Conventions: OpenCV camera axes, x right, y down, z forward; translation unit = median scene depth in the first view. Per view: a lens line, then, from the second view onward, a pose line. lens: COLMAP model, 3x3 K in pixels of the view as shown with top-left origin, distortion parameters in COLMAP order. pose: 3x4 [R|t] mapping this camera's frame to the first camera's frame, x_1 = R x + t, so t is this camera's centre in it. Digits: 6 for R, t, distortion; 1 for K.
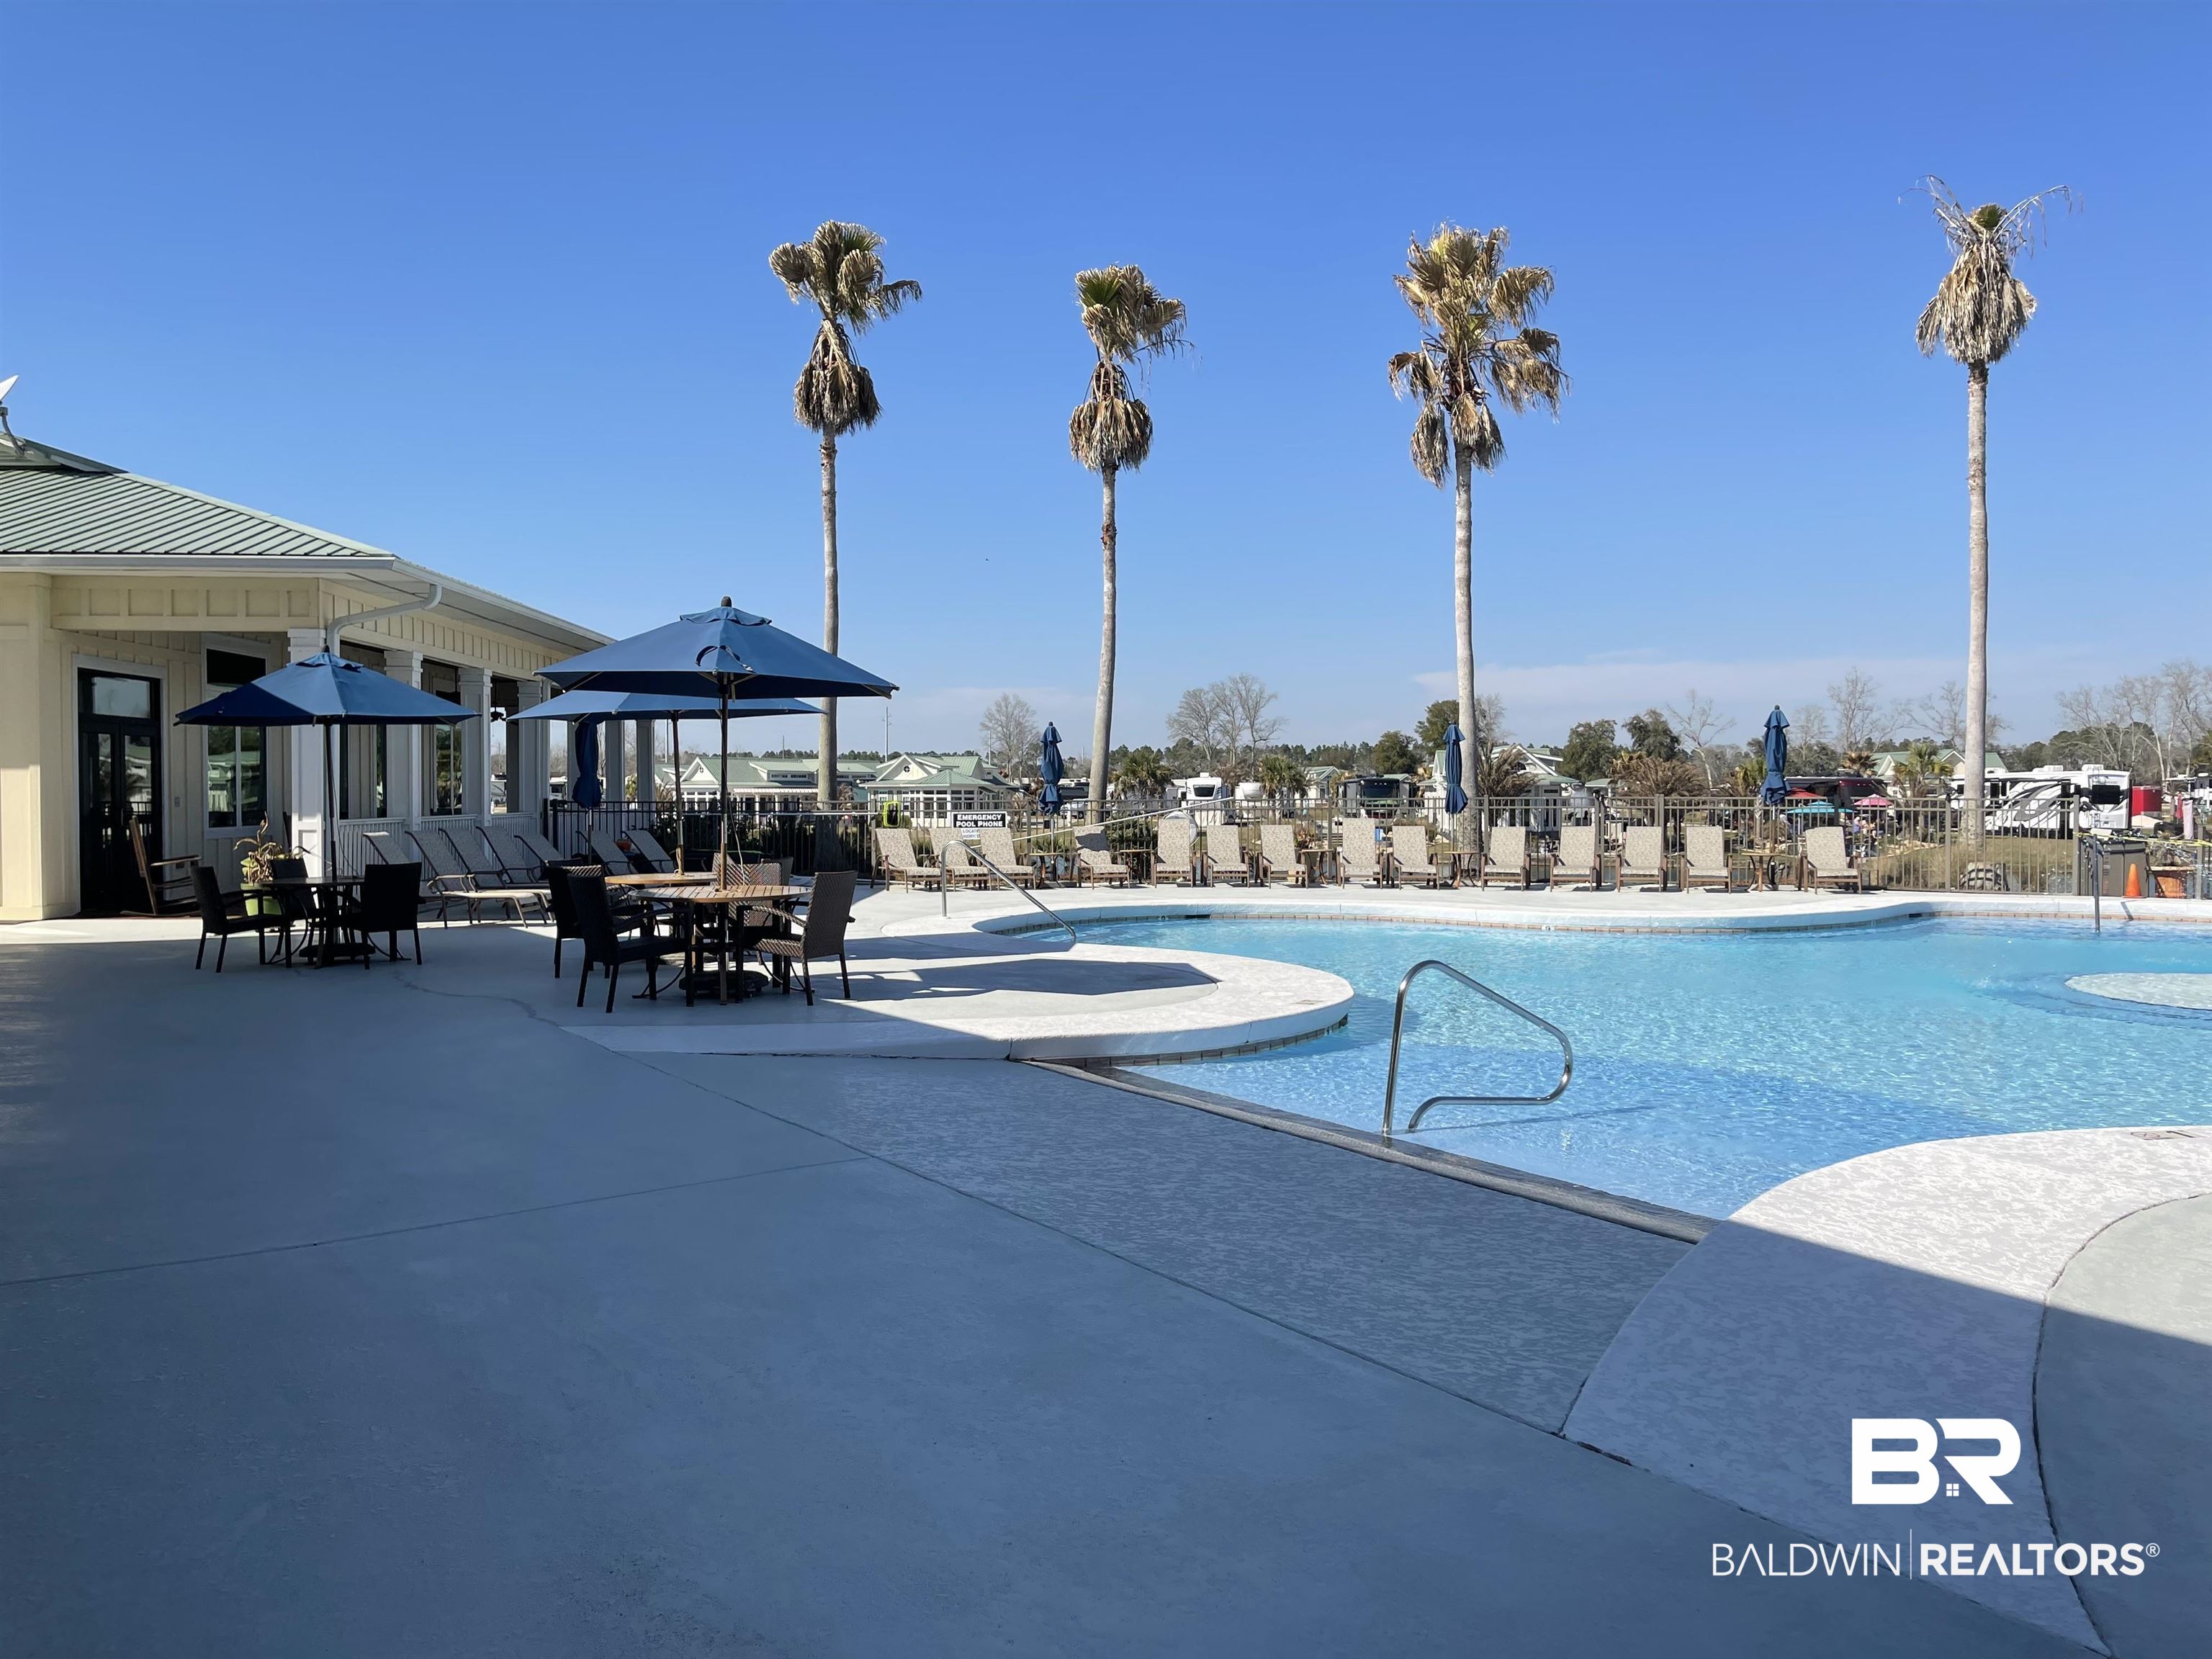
lens RADIAL K [[1685.5, 0, 1106.0], [0, 1685.5, 829.5], [0, 0, 1]] dist [0.085258, -0.112671]
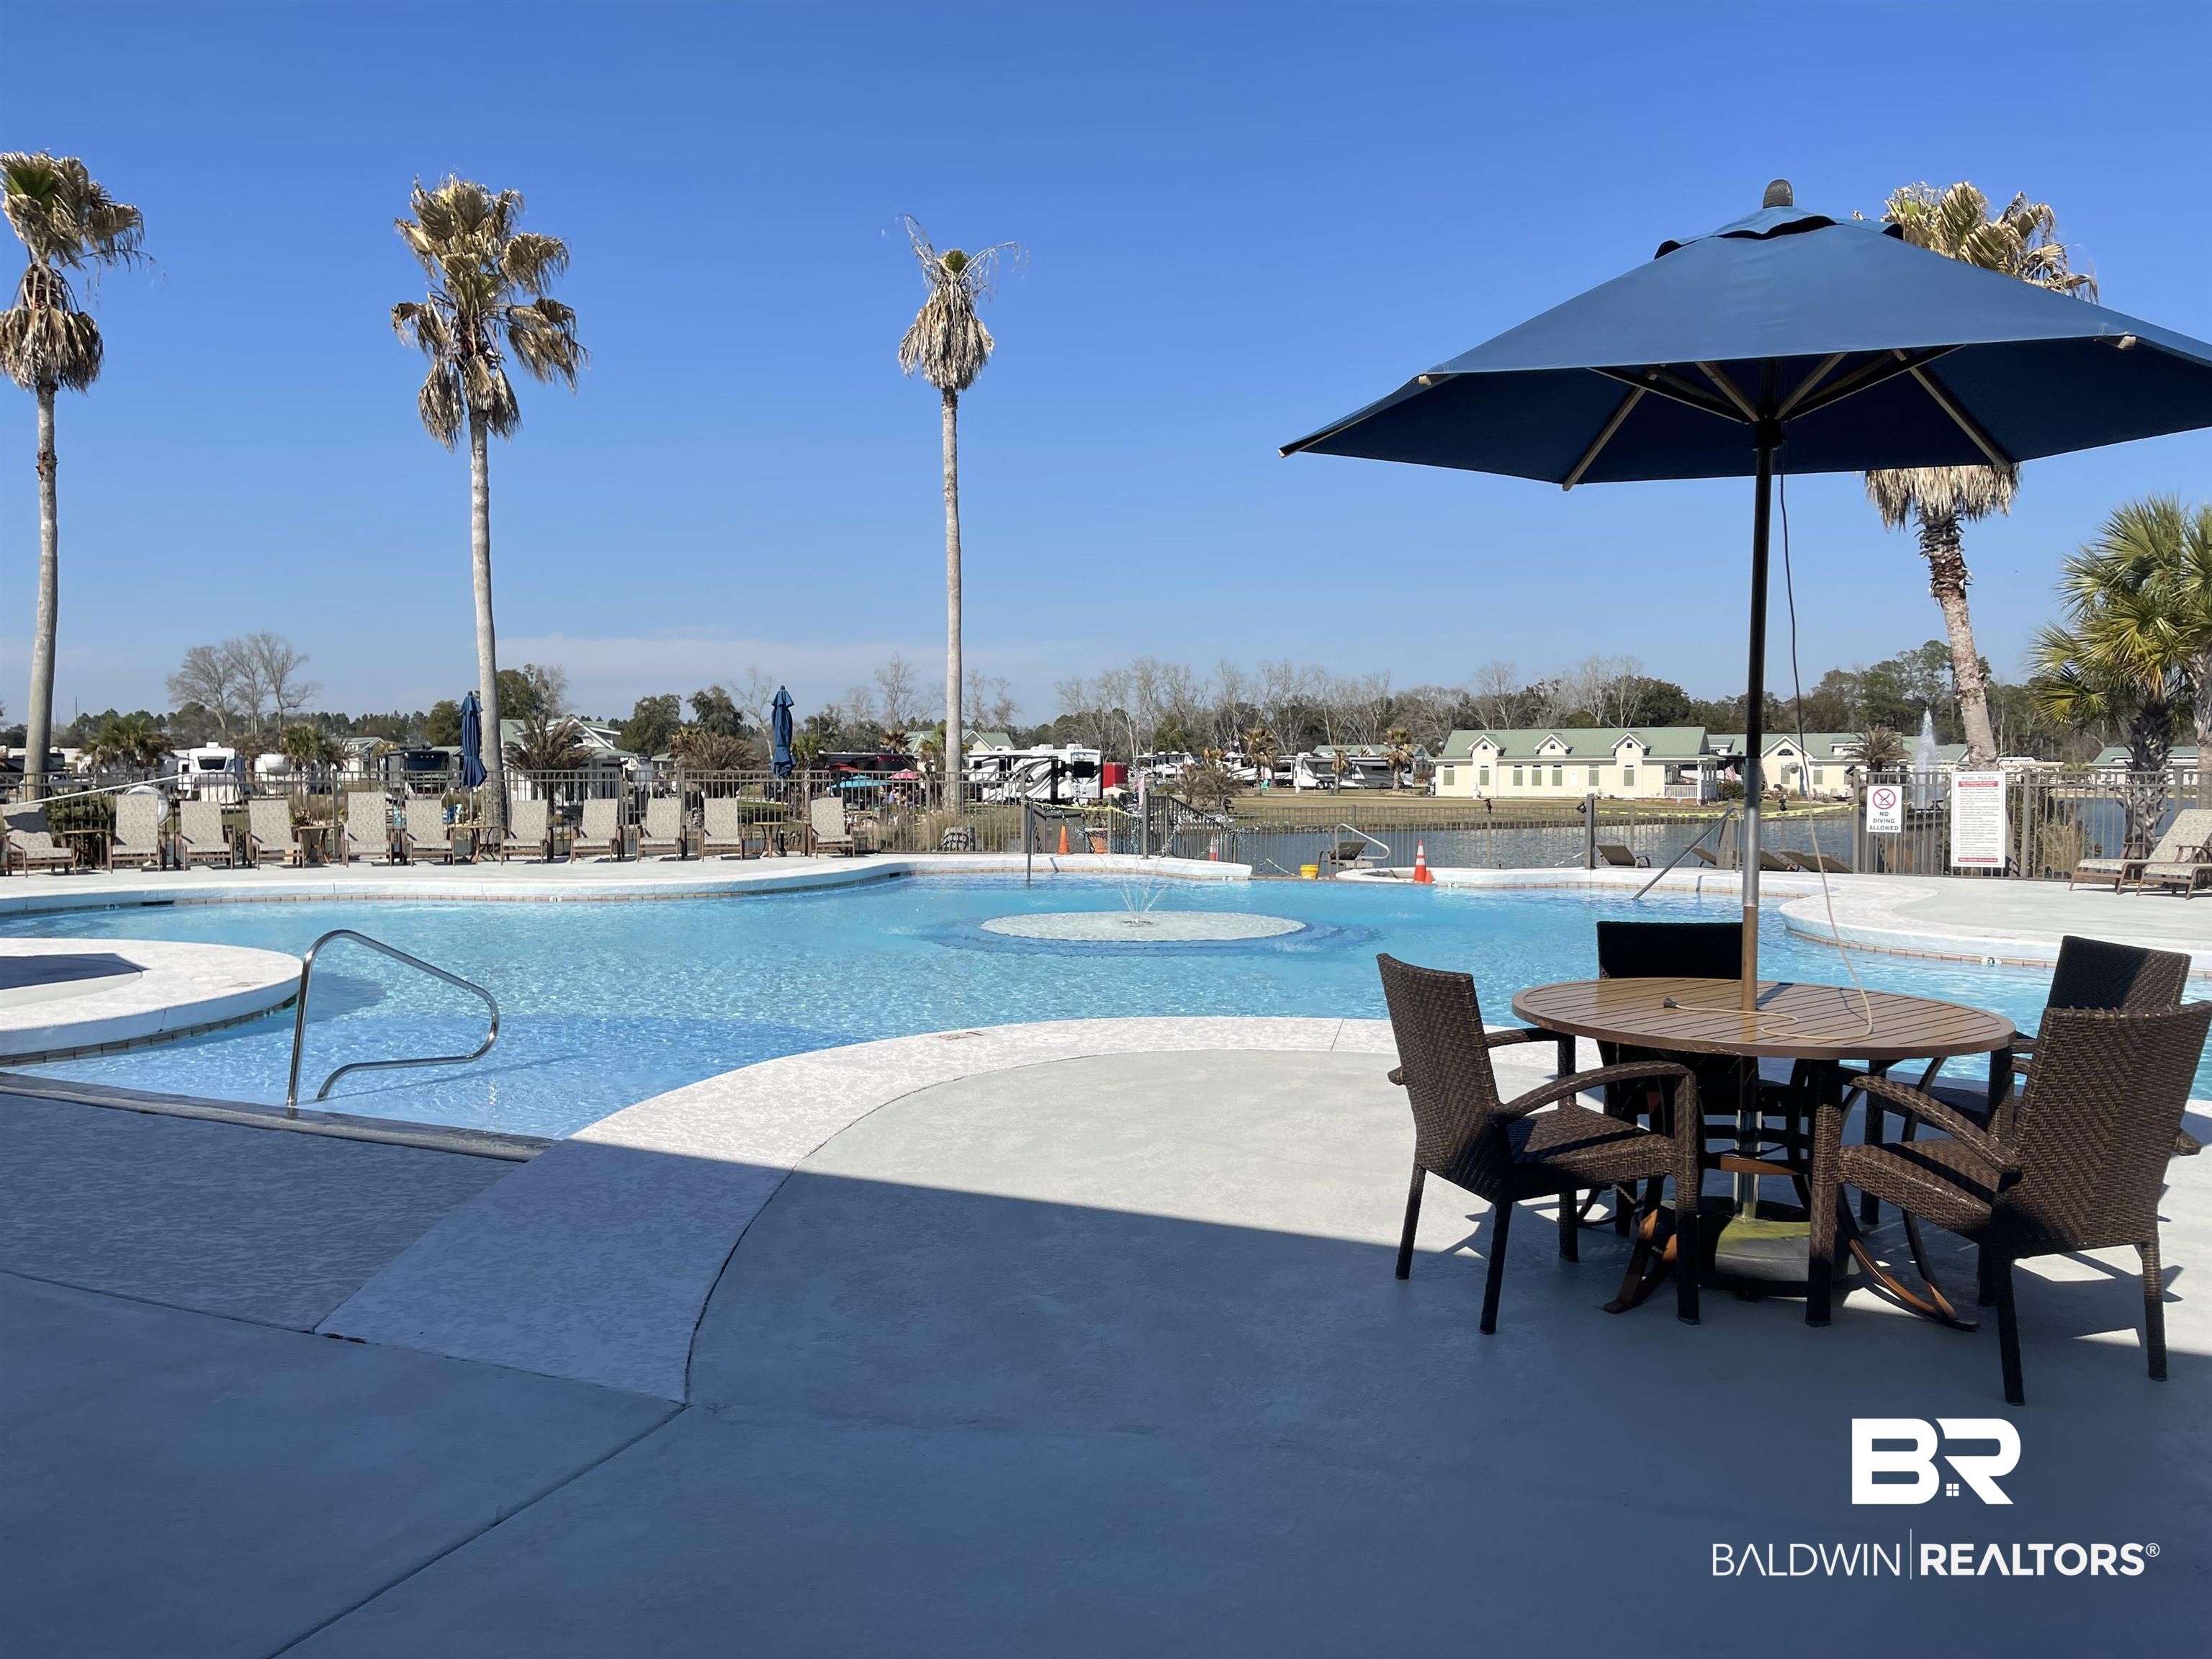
lens RADIAL K [[1685.5, 0, 1106.0], [0, 1685.5, 829.5], [0, 0, 1]] dist [0.085258, -0.112671]
pose [[0.859218, -0.018219, 0.511286, 0.016324], [0.010384, 0.999781, 0.018177, 0.000994], [-0.511505, -0.010309, 0.859218, -0.026310]]
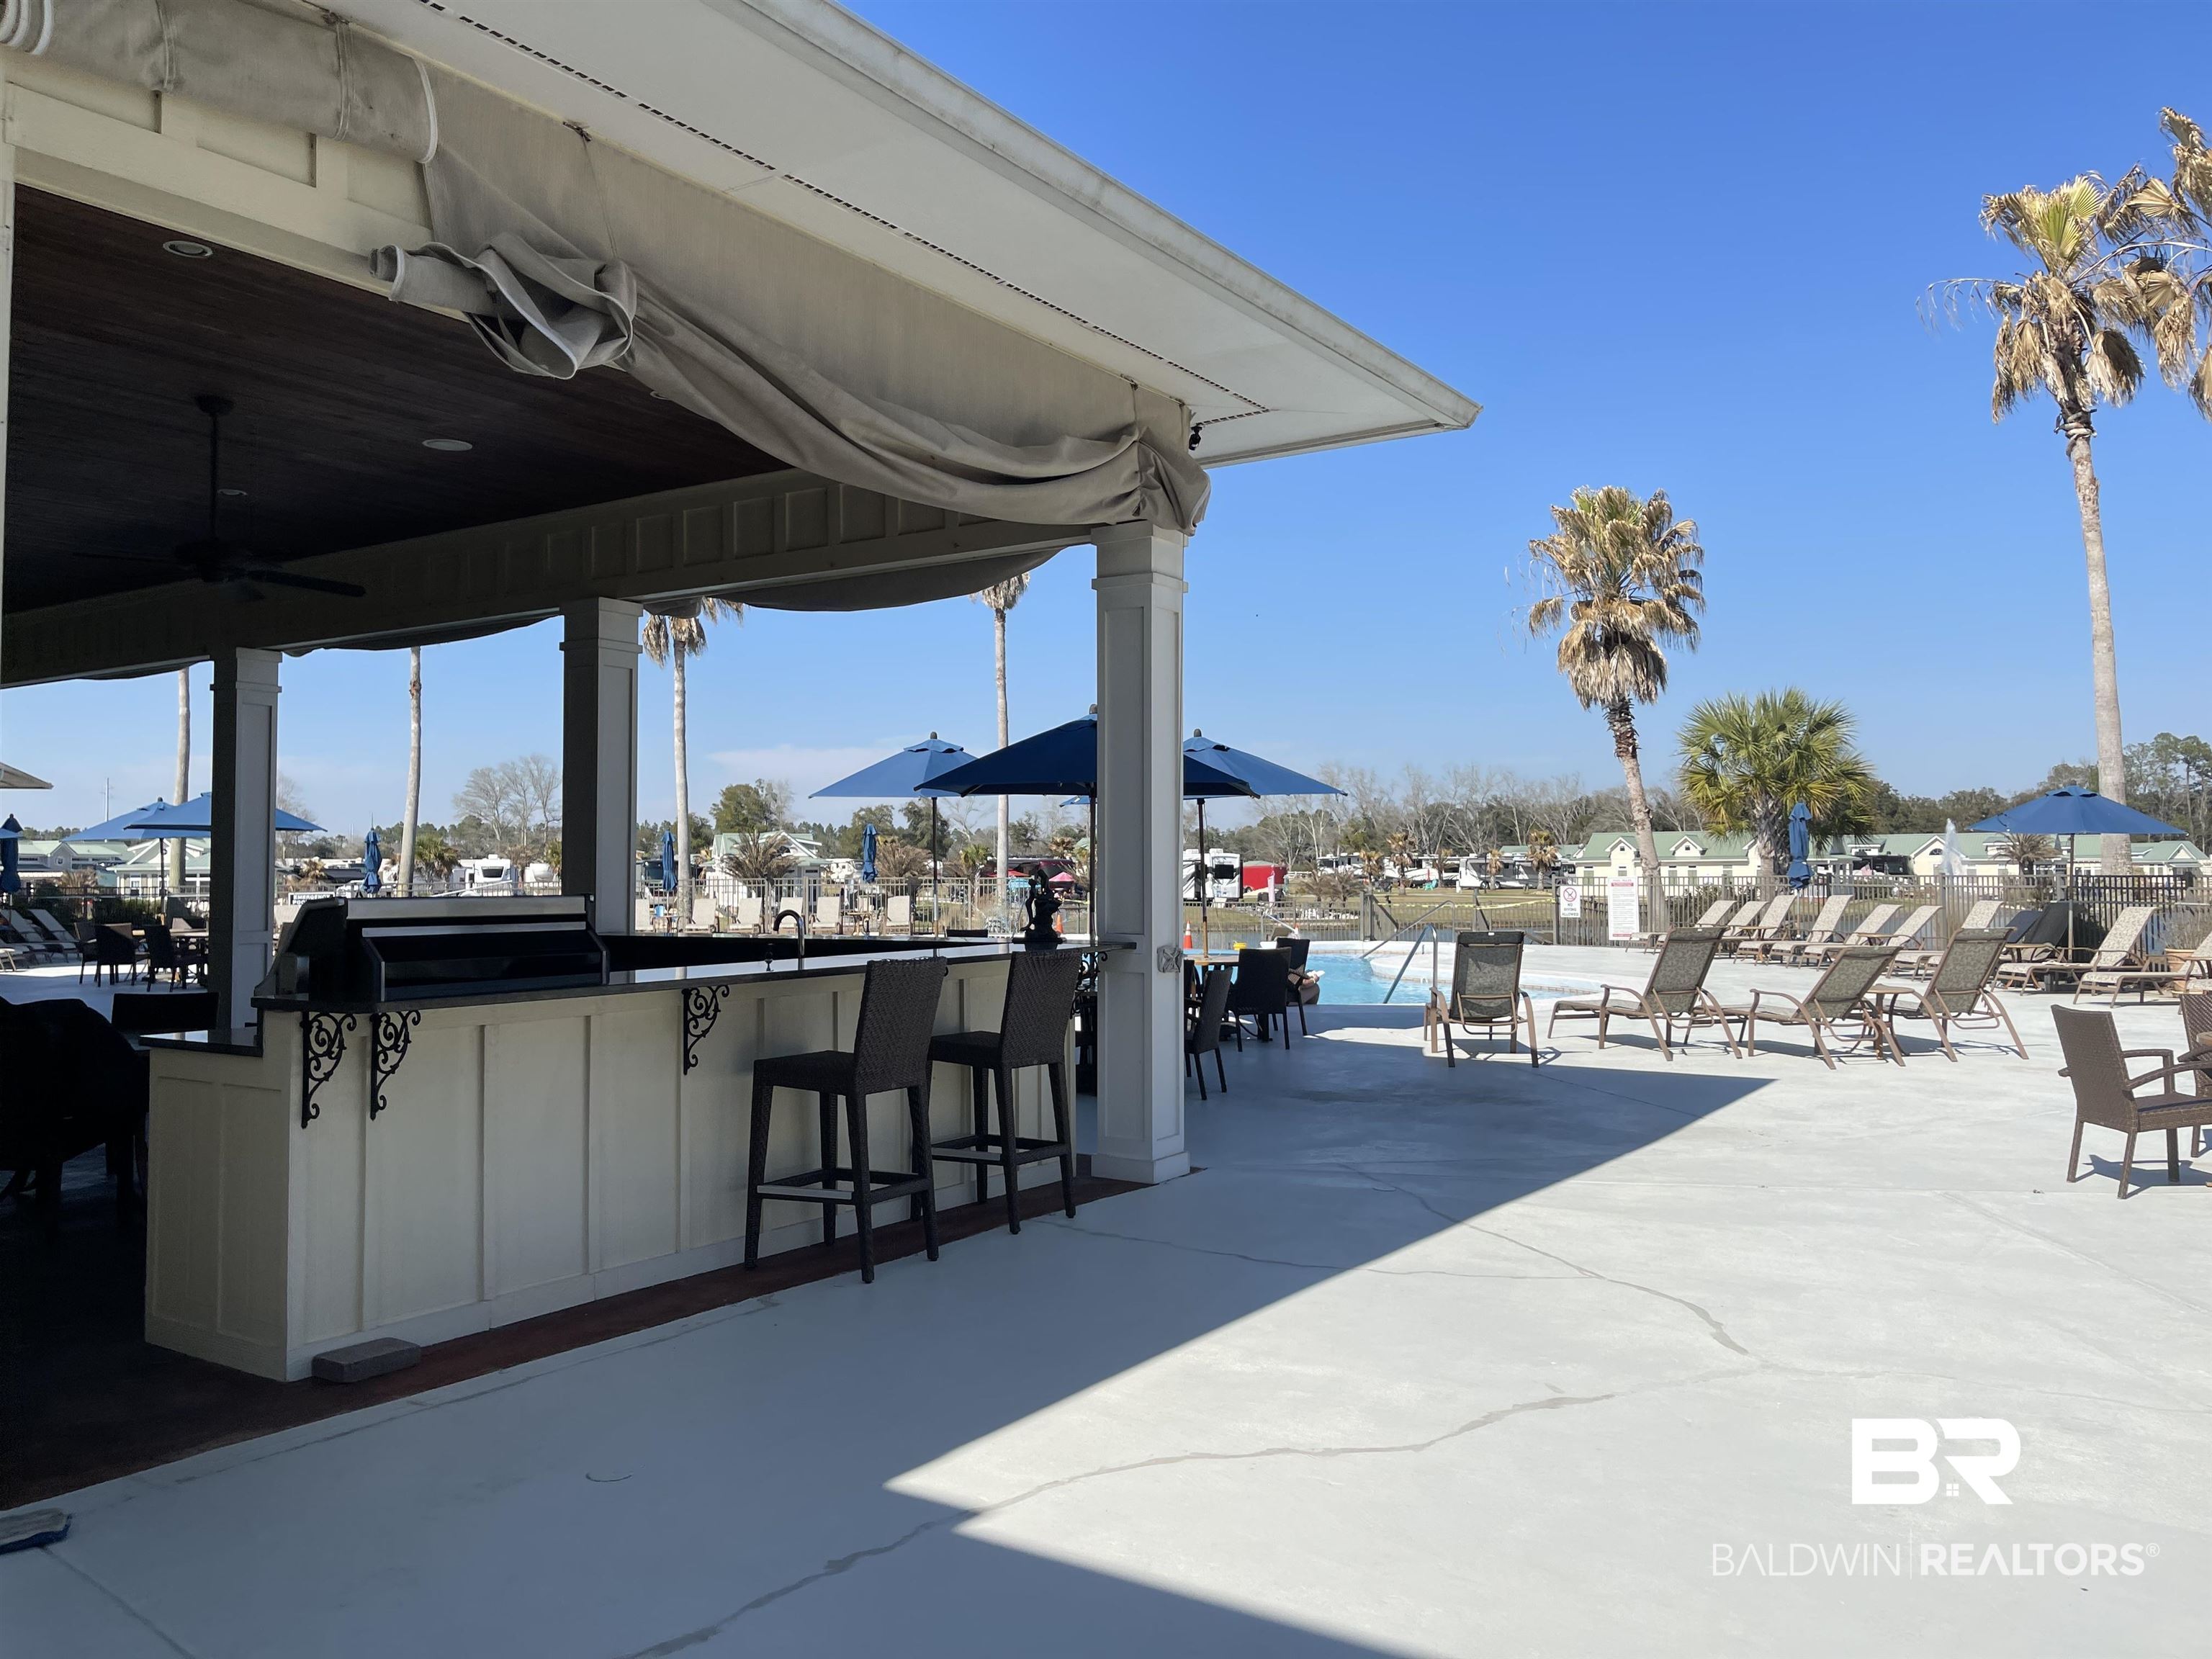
lens RADIAL K [[1601.4, 0, 1057.9], [0, 1601.4, 833.4], [0, 0, 1]] dist [0.072139, -0.089136]
pose [[0.923091, 0.003708, 0.384564, -0.021671], [0.013899, 0.998979, -0.042994, 0.005726], [-0.384331, 0.045032, 0.922096, -0.409968]]
